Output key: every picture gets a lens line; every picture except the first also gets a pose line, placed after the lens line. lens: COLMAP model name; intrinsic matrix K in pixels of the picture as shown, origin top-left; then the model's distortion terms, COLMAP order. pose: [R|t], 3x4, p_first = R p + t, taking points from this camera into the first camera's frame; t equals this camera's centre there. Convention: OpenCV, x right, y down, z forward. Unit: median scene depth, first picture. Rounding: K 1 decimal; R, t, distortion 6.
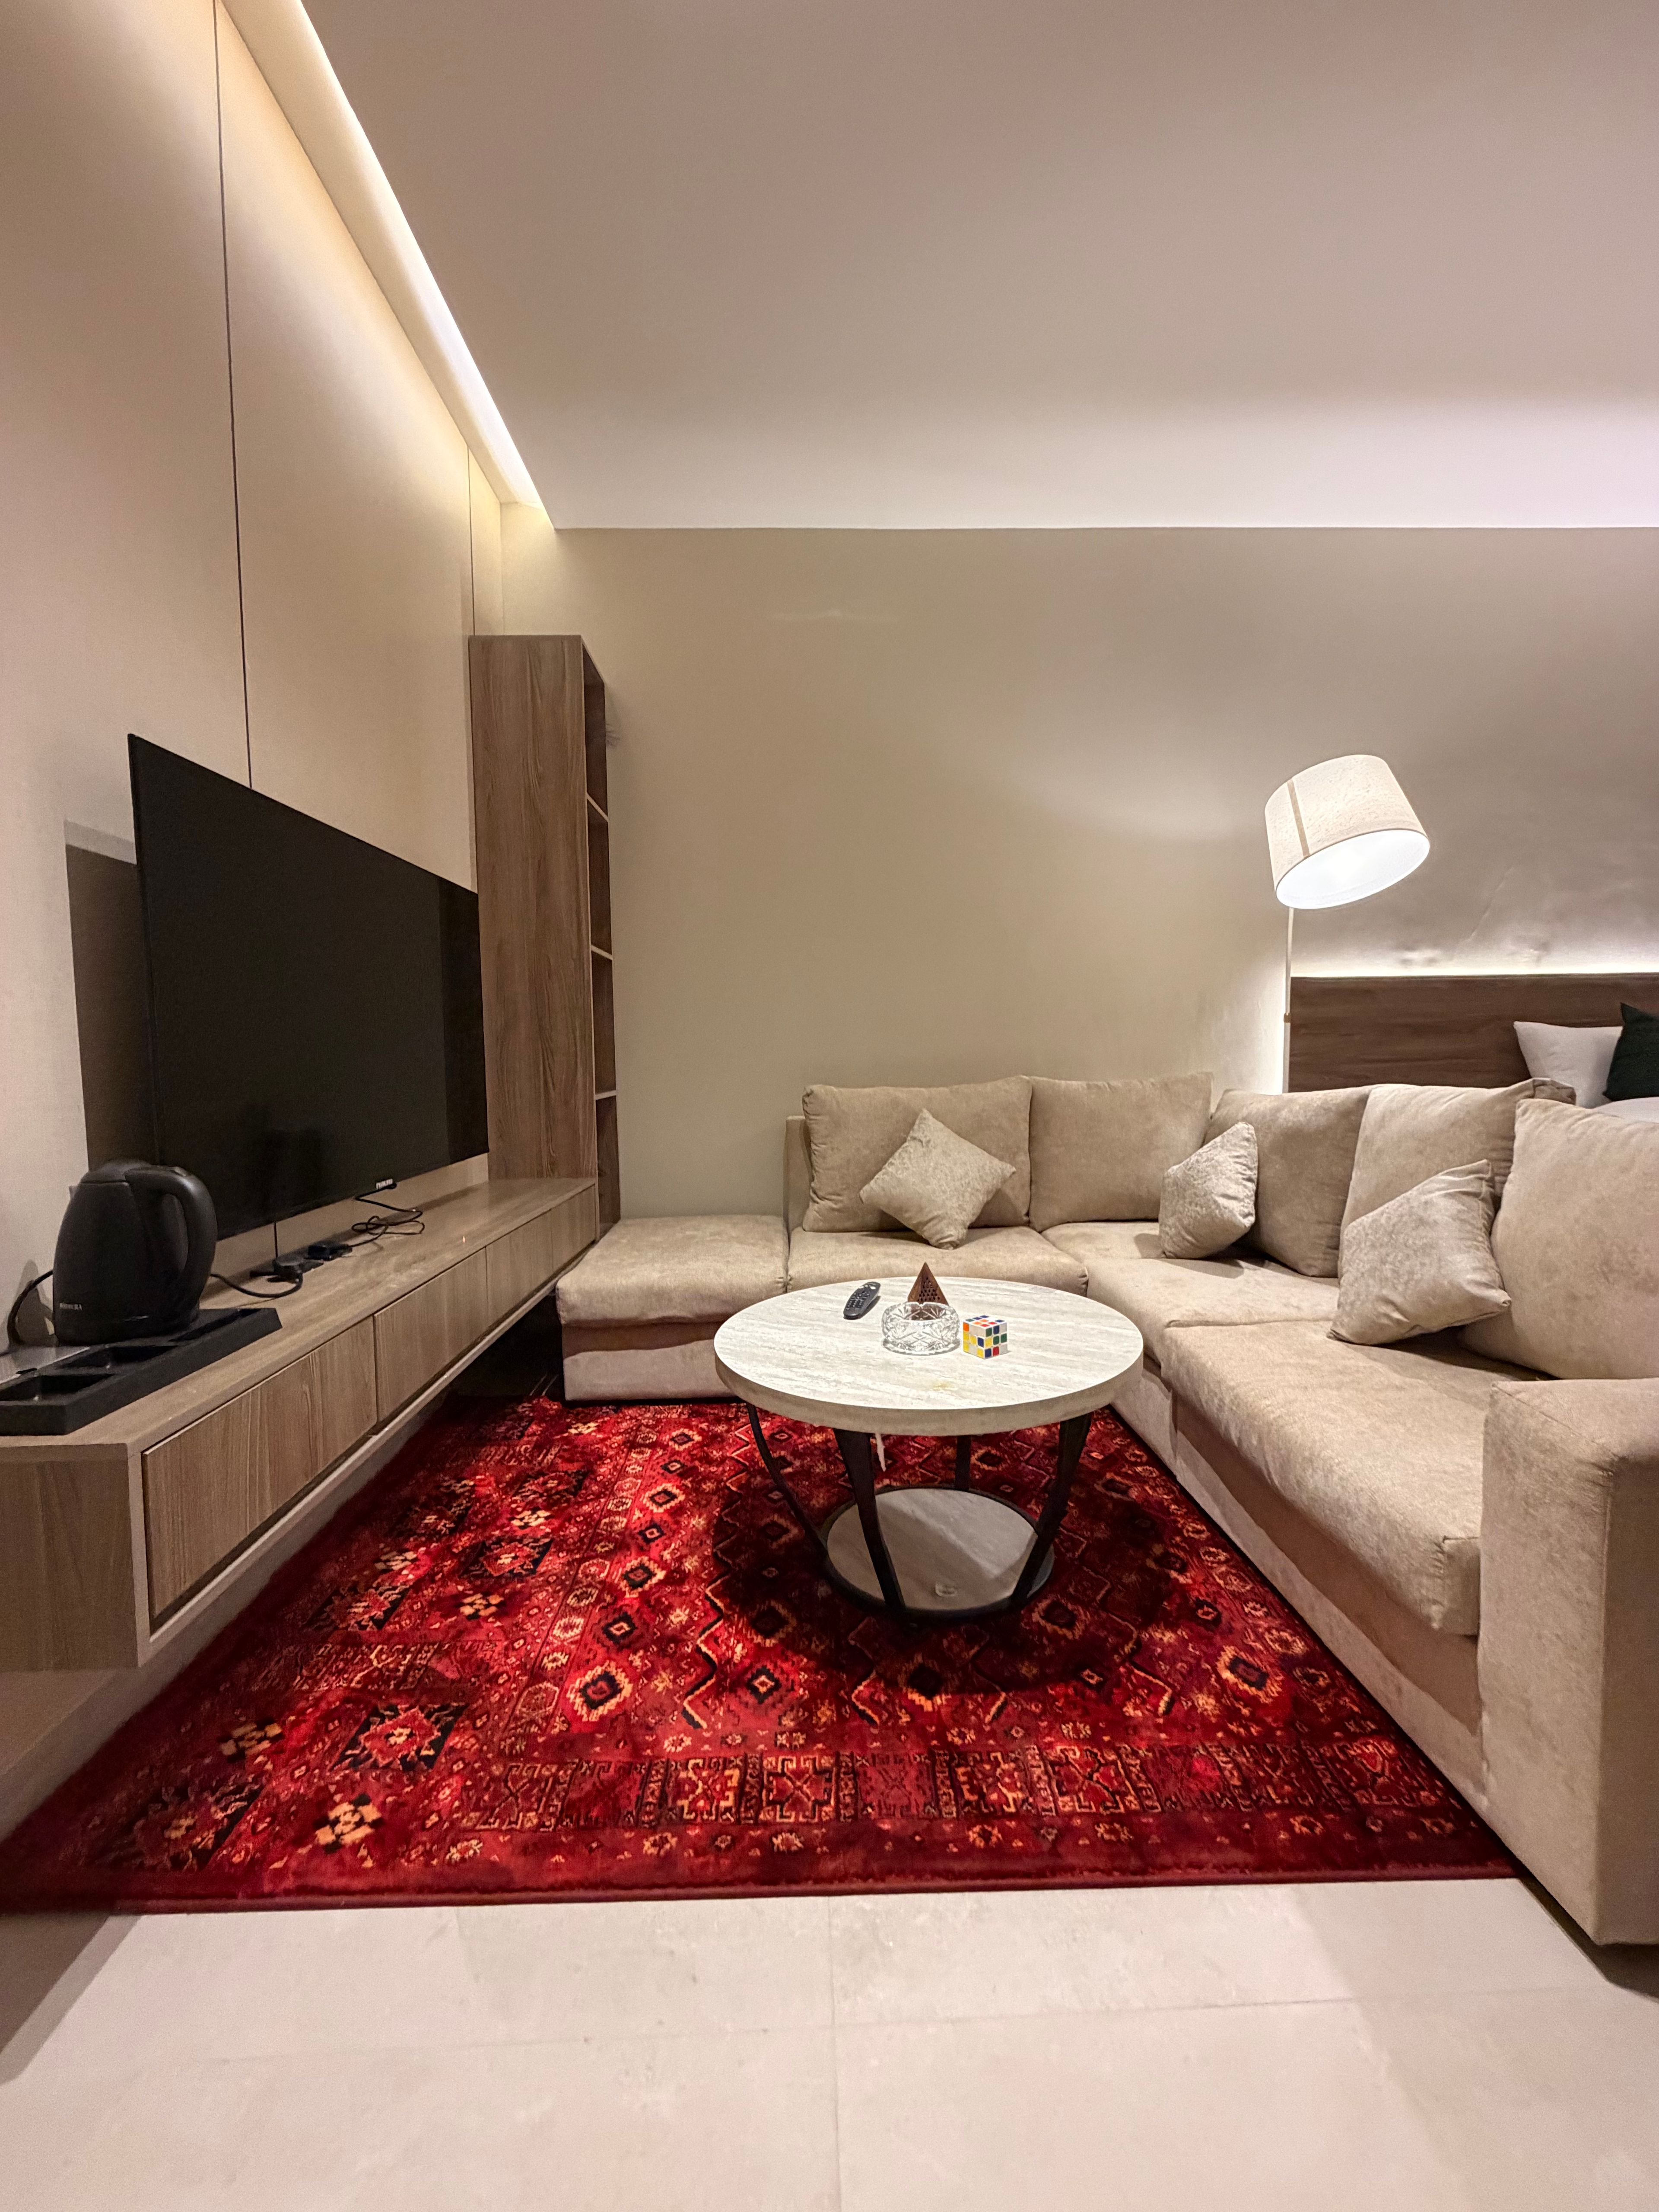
lens RADIAL K [[884.1, 0, 828.2], [0, 884.1, 1086.6], [0, 0, 1]] dist [0.002249, 0.000382]
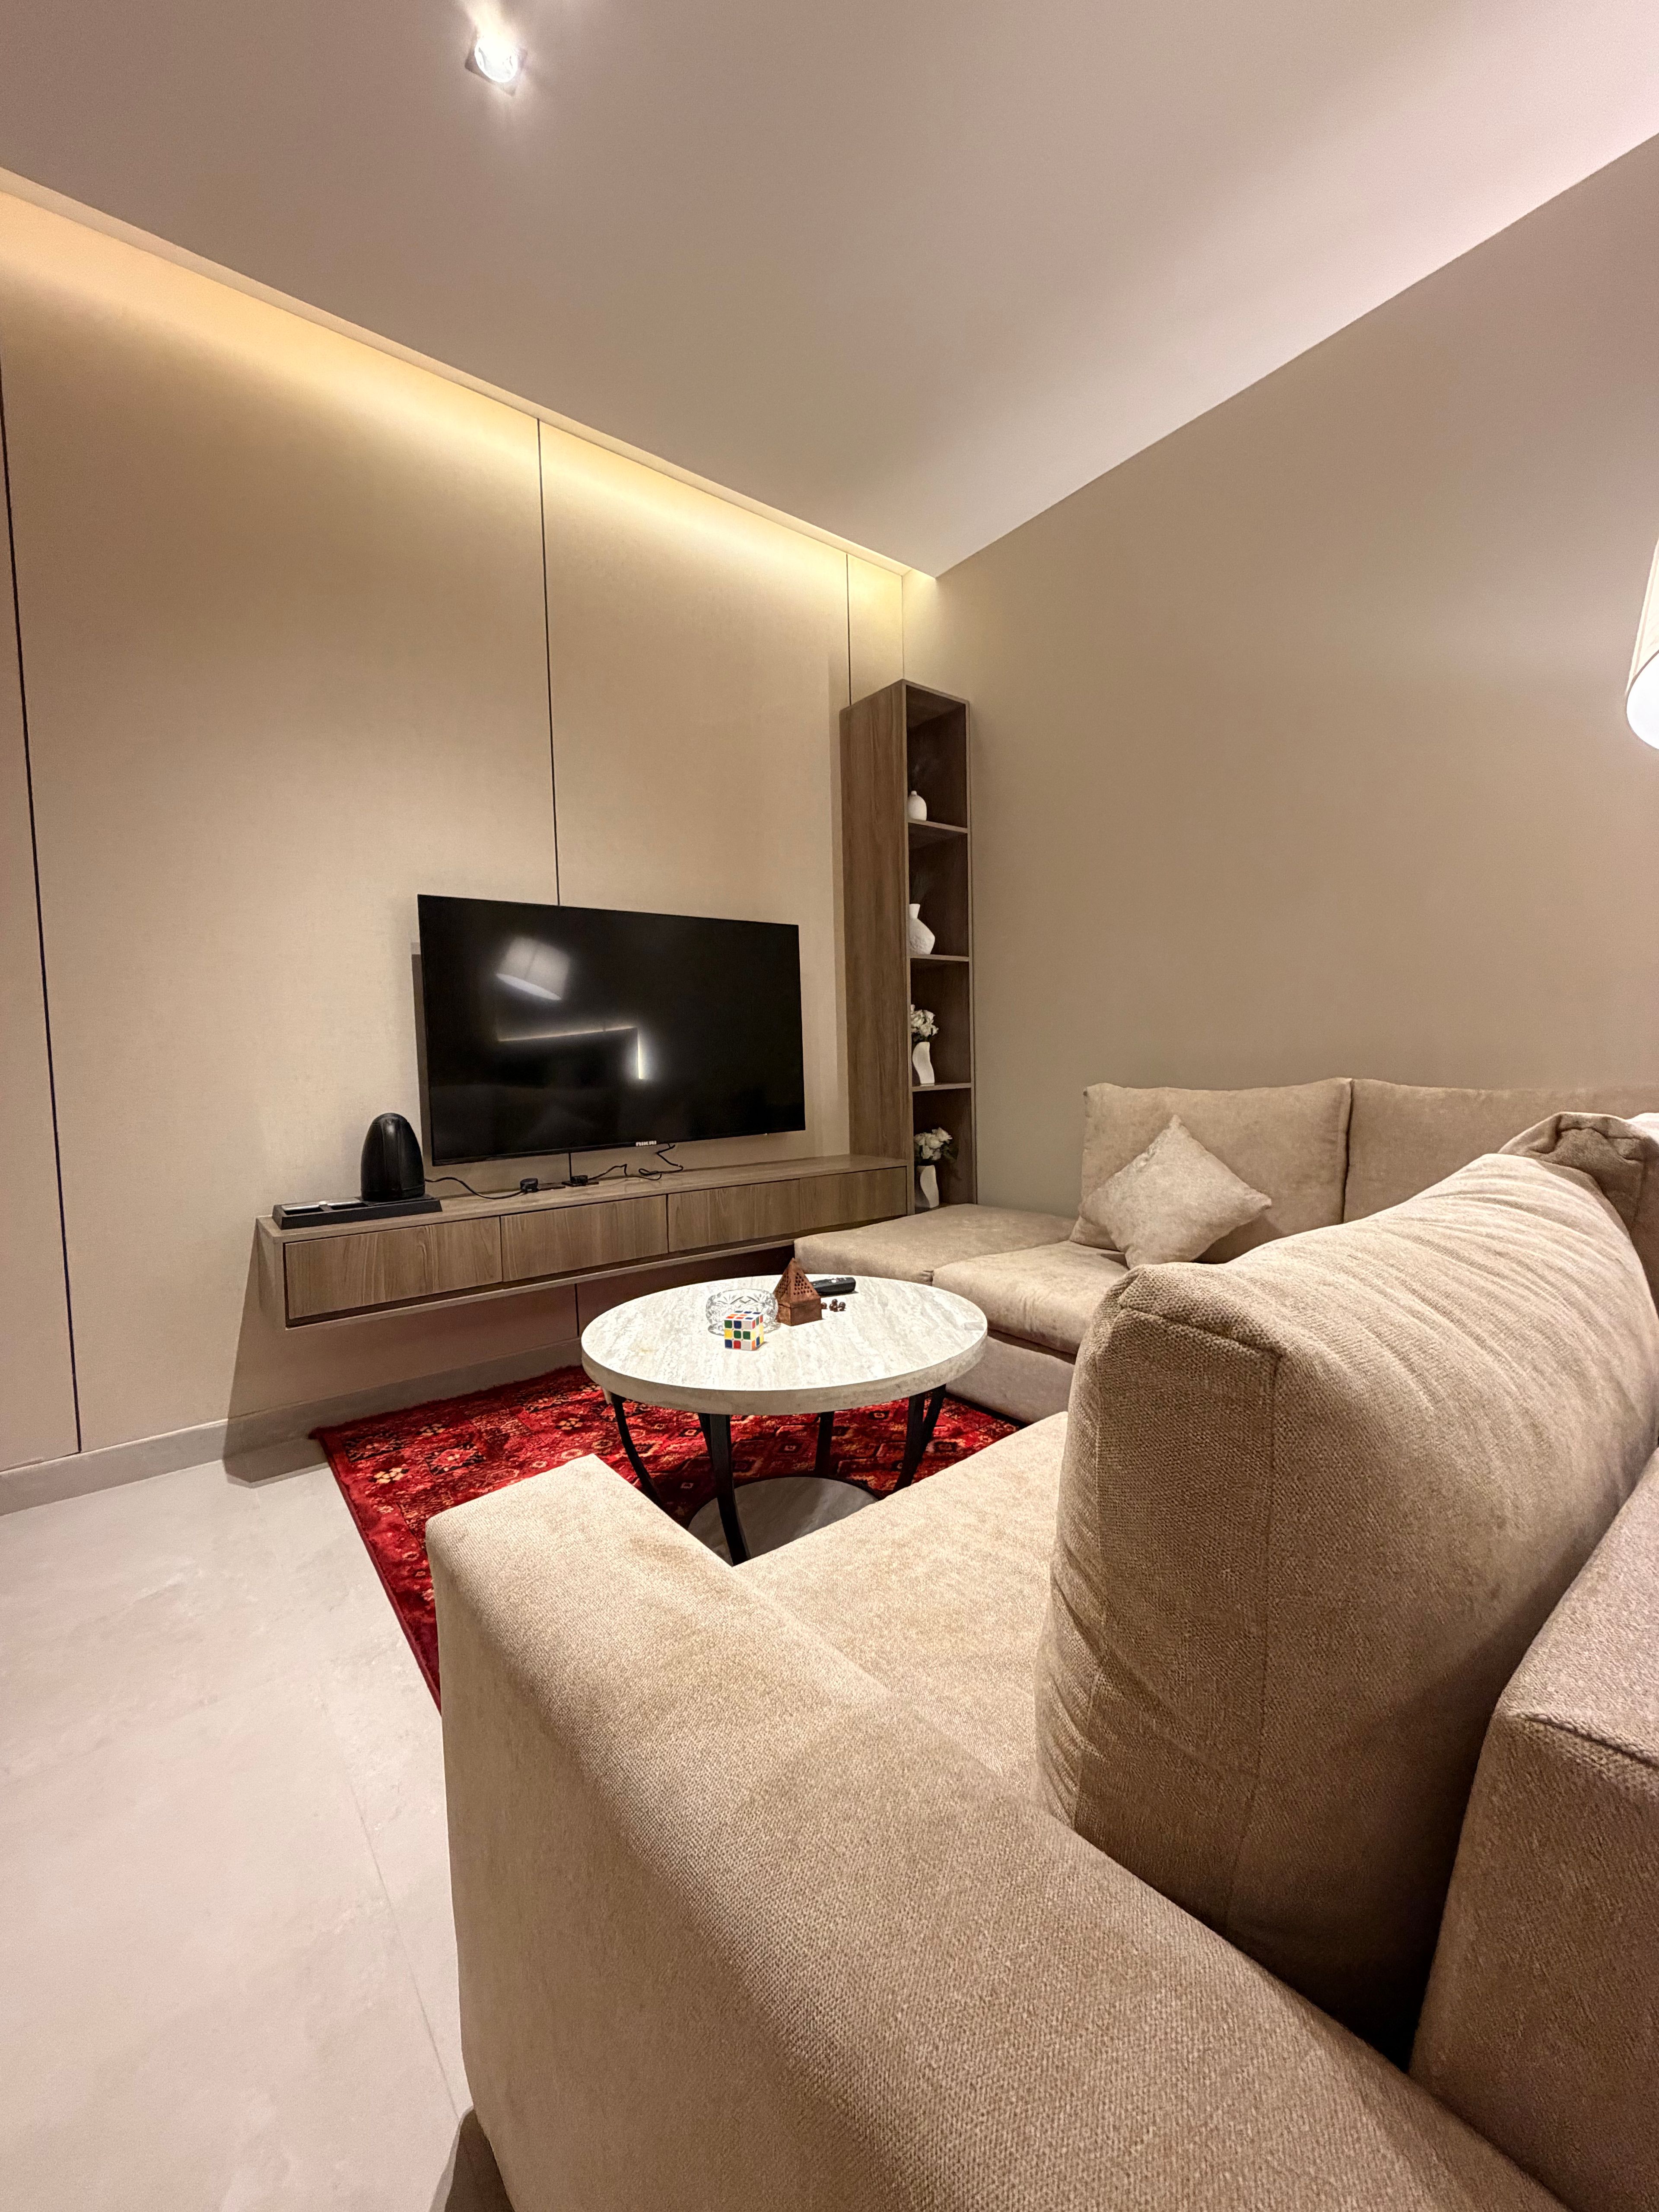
lens RADIAL K [[884.1, 0, 828.2], [0, 884.1, 1086.6], [0, 0, 1]] dist [0.002249, 0.000382]
pose [[0.600001, 0.030160, -0.799430, 1.084778], [-0.015477, 0.999540, 0.026093, -0.035354], [0.799849, -0.003283, 0.600192, 0.460053]]
